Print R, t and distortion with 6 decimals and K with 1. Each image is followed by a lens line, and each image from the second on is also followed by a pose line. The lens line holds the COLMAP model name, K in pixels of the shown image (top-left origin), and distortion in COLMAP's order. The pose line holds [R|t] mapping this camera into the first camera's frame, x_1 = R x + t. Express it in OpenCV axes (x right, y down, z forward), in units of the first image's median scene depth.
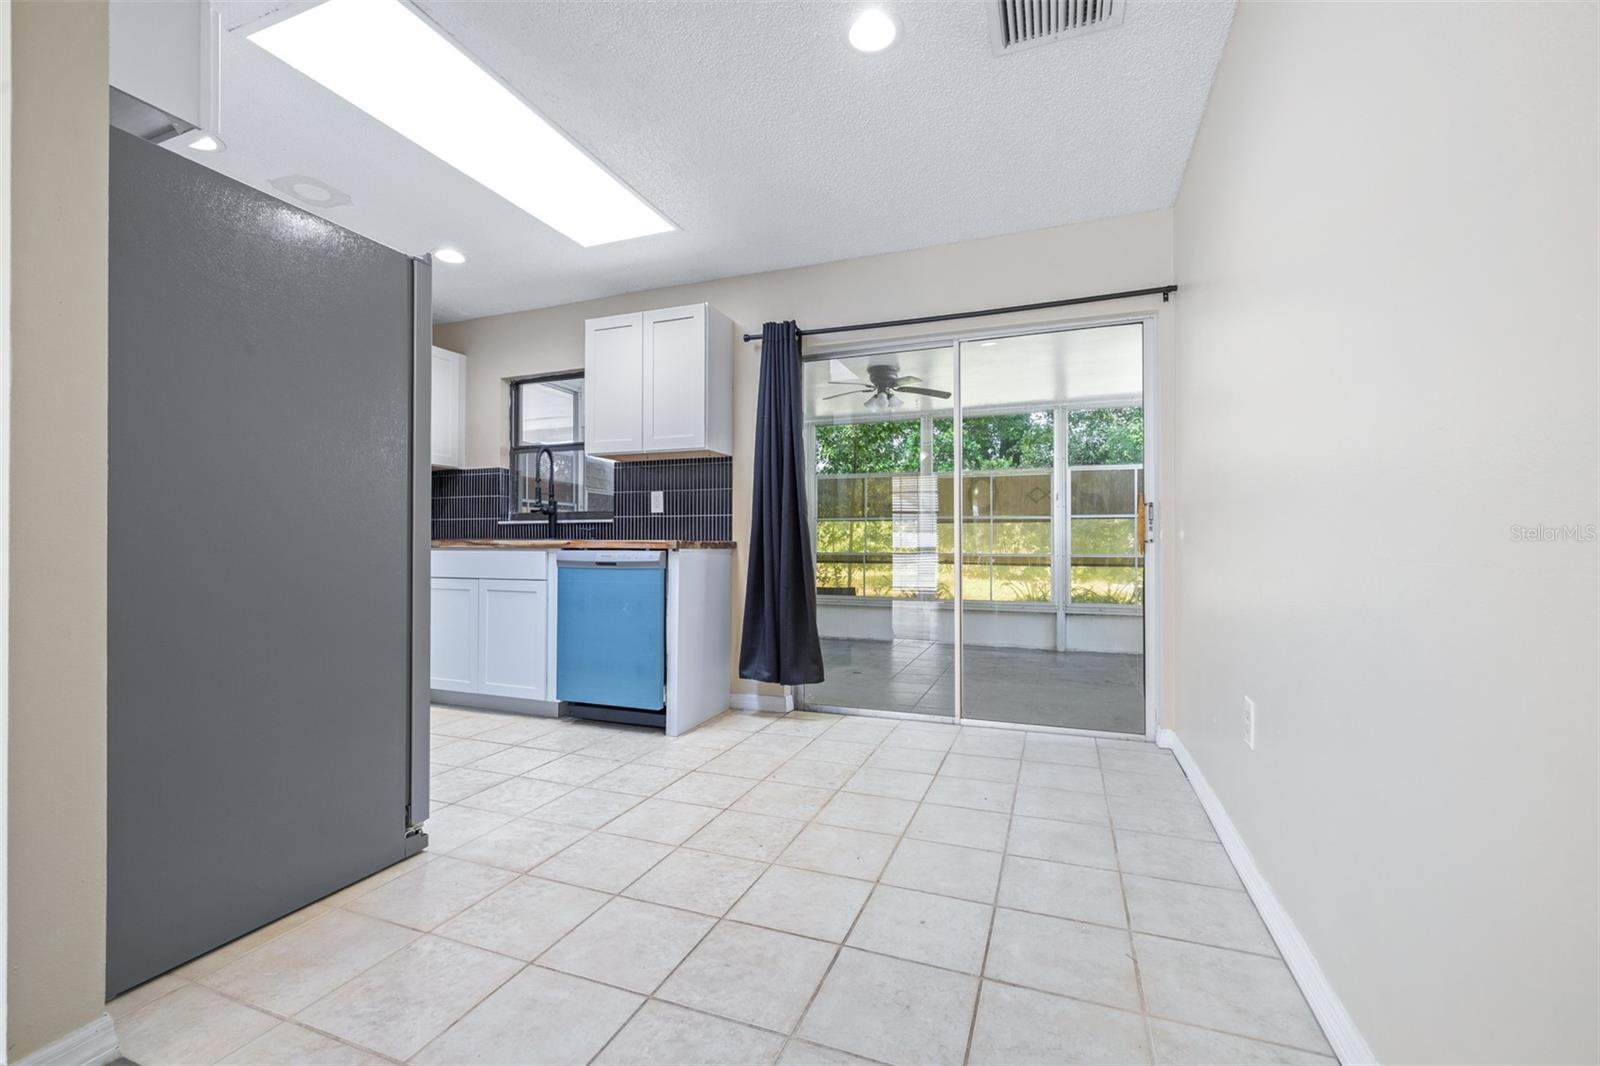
lens RADIAL K [[685.9, 0, 797.5], [0, 685.9, 539.7], [0, 0, 1]] dist [0.000970, -0.000172]
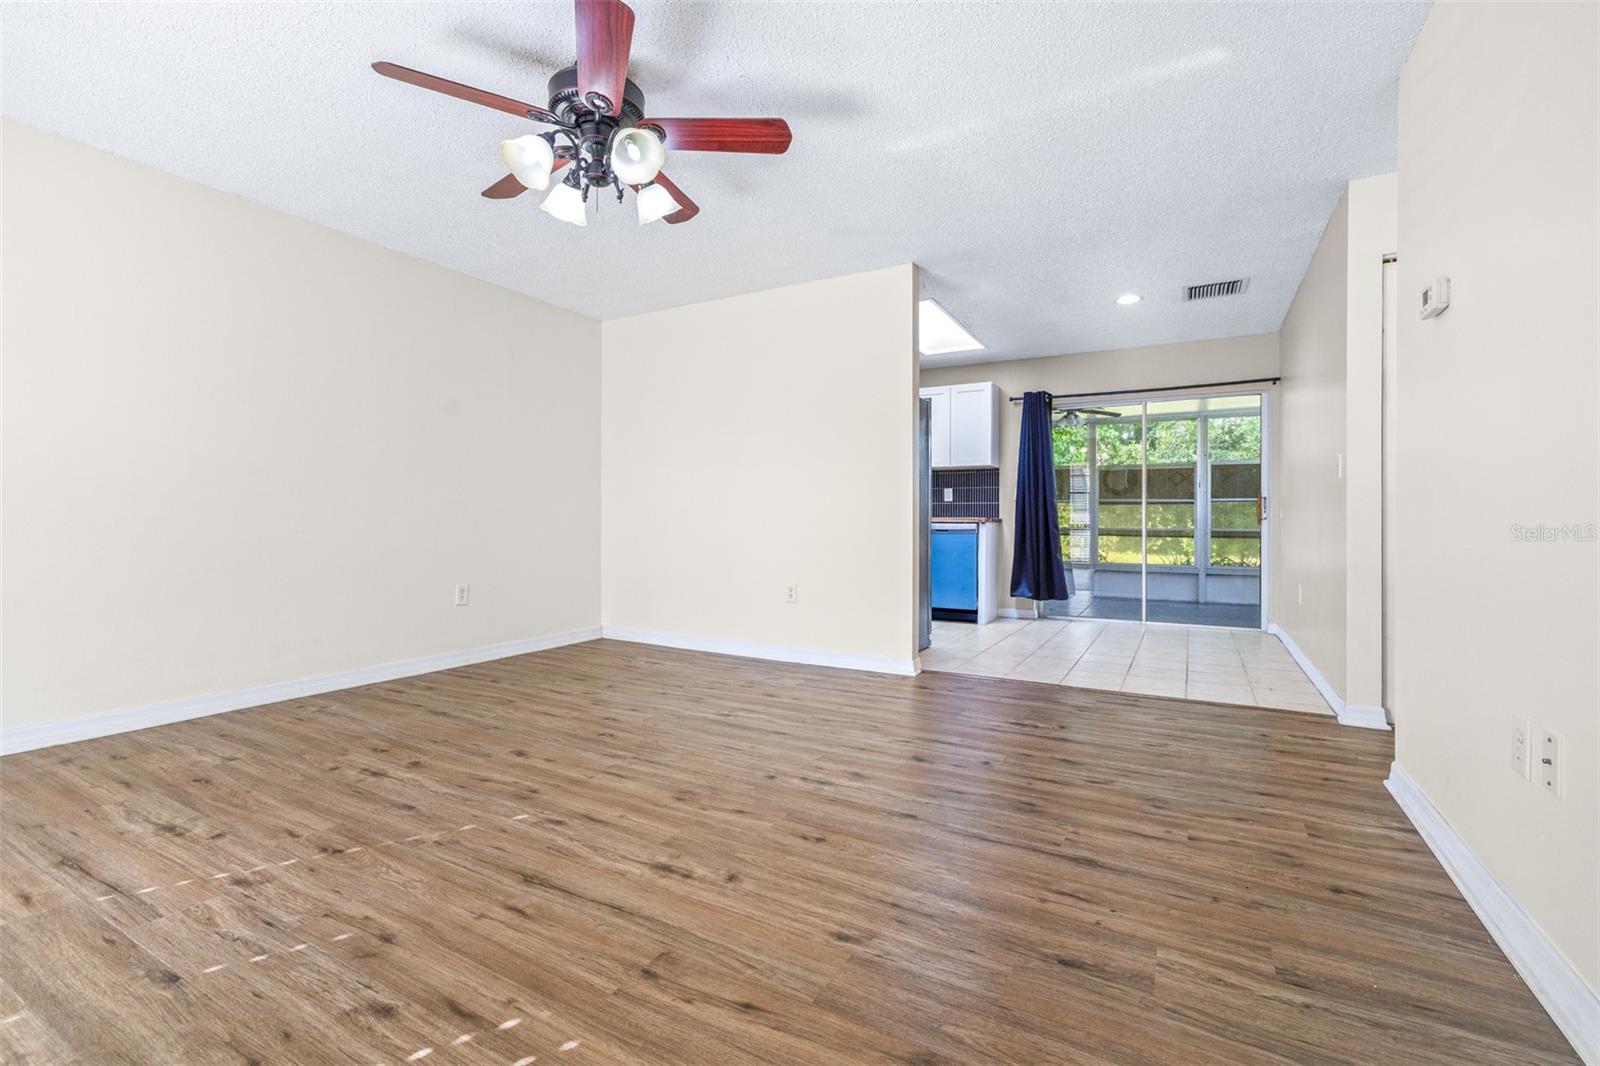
lens RADIAL K [[713.0, 0, 791.9], [0, 713.0, 524.7], [0, 0, 1]] dist [0.000679, -0.000312]
pose [[0.989834, 0.002547, -0.142203, -0.368095], [-0.000902, 0.999932, 0.011628, -0.002470], [0.142223, -0.011382, 0.989769, -0.850534]]
